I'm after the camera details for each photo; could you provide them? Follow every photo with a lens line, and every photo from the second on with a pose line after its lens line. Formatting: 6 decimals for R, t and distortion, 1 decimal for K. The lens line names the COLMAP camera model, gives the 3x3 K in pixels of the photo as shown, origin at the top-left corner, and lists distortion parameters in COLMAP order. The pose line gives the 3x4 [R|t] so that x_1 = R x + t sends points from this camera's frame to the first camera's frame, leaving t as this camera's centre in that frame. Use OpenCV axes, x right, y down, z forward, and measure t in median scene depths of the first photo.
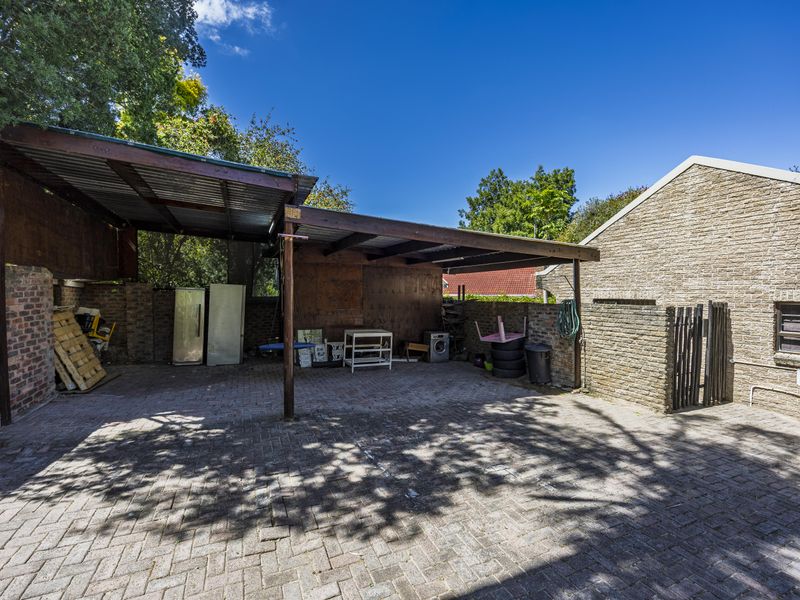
lens RADIAL K [[342.1, 0, 400.0], [0, 342.1, 300.0], [0, 0, 1]] dist [-0.006284, -0.000396]
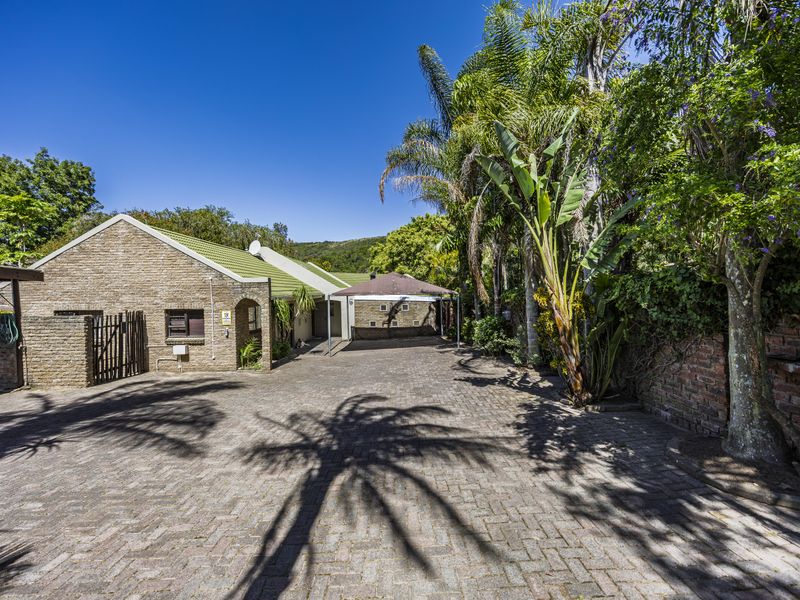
lens RADIAL K [[342.1, 0, 400.0], [0, 342.1, 300.0], [0, 0, 1]] dist [-0.006284, -0.000396]
pose [[0.401689, -0.015798, 0.915640, -0.022539], [0.028822, 0.999574, 0.004602, -0.012103], [-0.915322, 0.024542, 0.401974, -0.591066]]
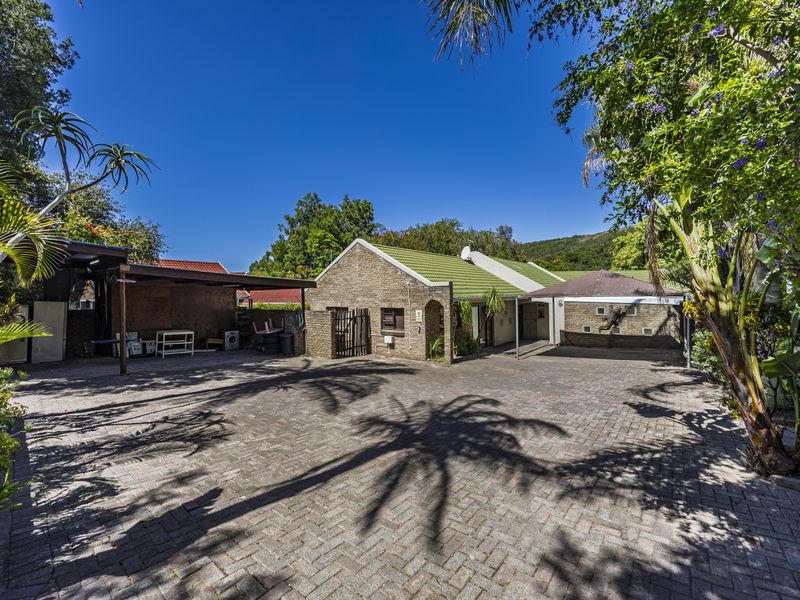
lens RADIAL K [[342.1, 0, 400.0], [0, 342.1, 300.0], [0, 0, 1]] dist [-0.006284, -0.000396]
pose [[0.891778, -0.009931, 0.452365, 0.113958], [0.016740, 0.999799, -0.011053, -0.014198], [-0.452164, 0.017430, 0.891765, -0.811243]]
